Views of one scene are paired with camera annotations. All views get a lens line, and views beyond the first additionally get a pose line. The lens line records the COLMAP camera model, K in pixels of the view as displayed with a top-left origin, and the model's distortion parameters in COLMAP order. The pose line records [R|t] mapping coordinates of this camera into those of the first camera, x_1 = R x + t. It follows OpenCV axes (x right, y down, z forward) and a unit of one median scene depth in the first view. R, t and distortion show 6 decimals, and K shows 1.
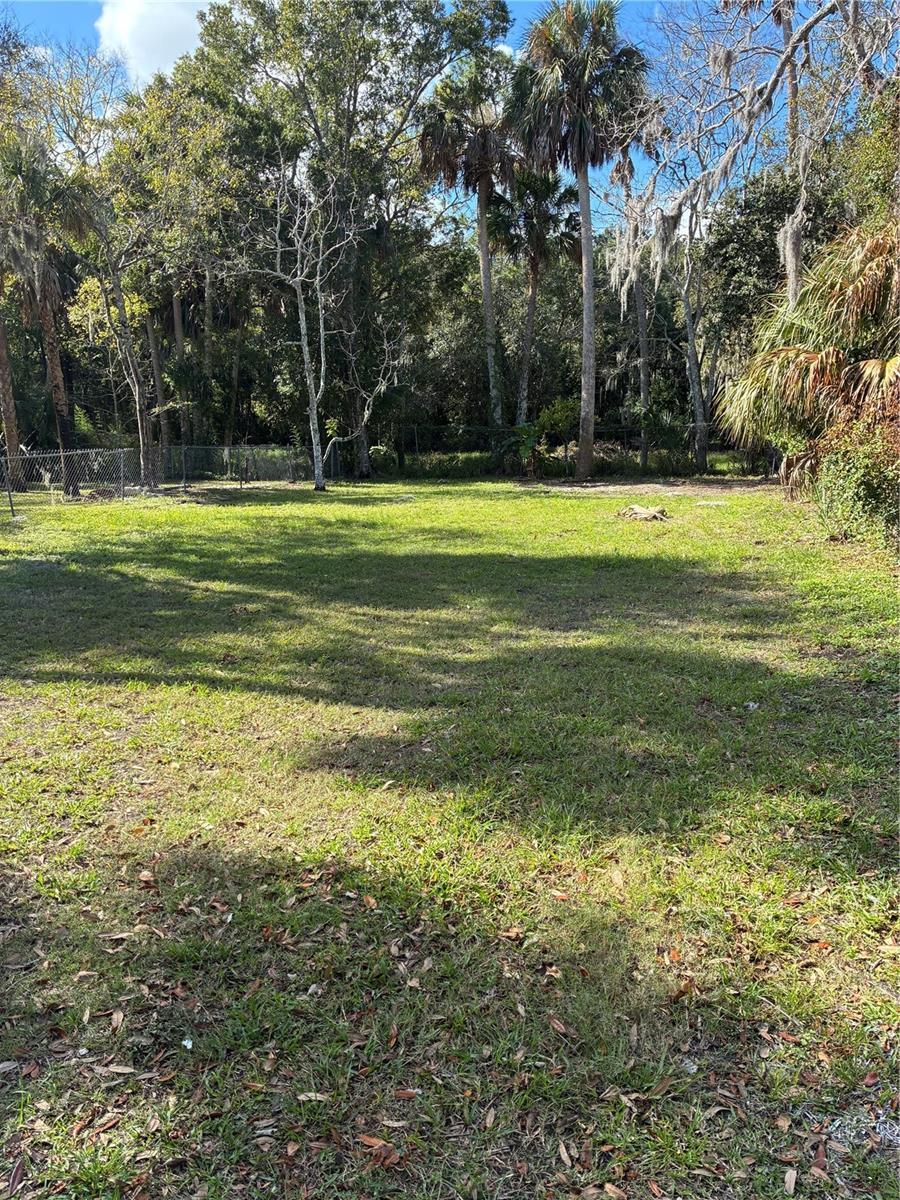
lens RADIAL K [[914.8, 0, 445.8], [0, 914.8, 592.9], [0, 0, 1]] dist [0.055445, -0.002635]
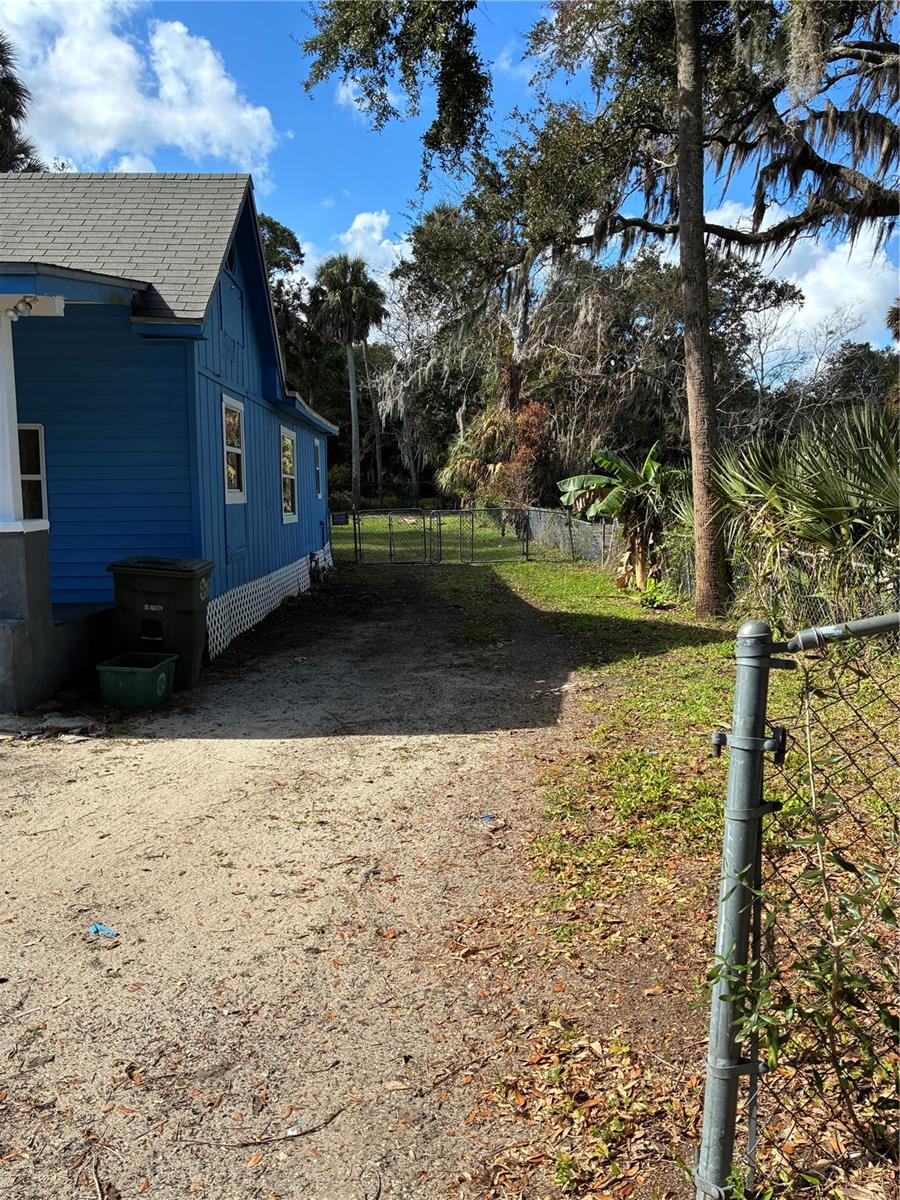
lens RADIAL K [[914.8, 0, 445.8], [0, 914.8, 592.9], [0, 0, 1]] dist [0.055445, -0.002635]
pose [[0.941192, -0.017155, 0.337437, -0.546550], [0.035316, 0.998235, -0.047753, 0.235983], [-0.336022, 0.056862, 0.940136, -1.377520]]
